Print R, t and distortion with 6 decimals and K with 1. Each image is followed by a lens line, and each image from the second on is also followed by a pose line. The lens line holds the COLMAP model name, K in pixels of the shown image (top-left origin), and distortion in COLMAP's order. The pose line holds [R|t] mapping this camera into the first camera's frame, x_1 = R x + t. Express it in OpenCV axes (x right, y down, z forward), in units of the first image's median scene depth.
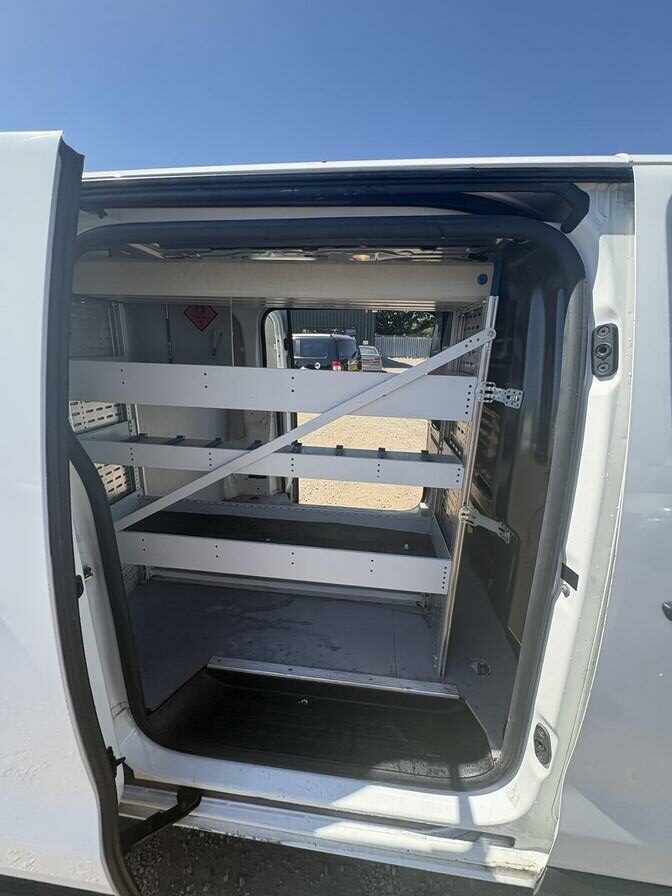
lens RADIAL K [[354.8, 0, 335.7], [0, 354.8, 444.2], [0, 0, 1]] dist [-0.006357, 0.001882]
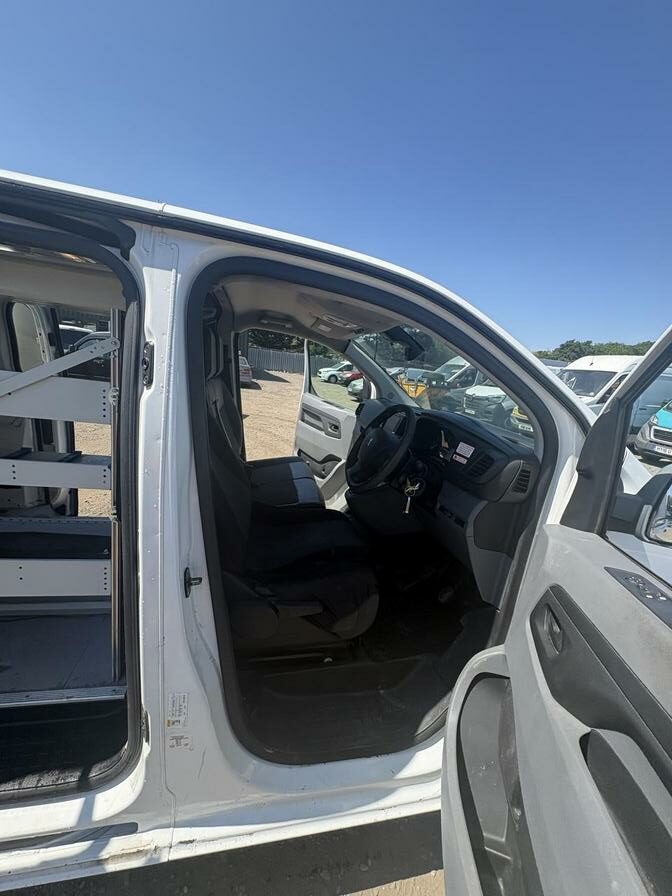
lens RADIAL K [[354.8, 0, 334.7], [0, 354.8, 445.0], [0, 0, 1]] dist [-0.006357, 0.001882]
pose [[0.946321, 0.027008, 0.322099, 0.593586], [-0.016072, 0.999202, -0.036564, 0.021229], [-0.322829, 0.029424, 0.946000, -0.181435]]
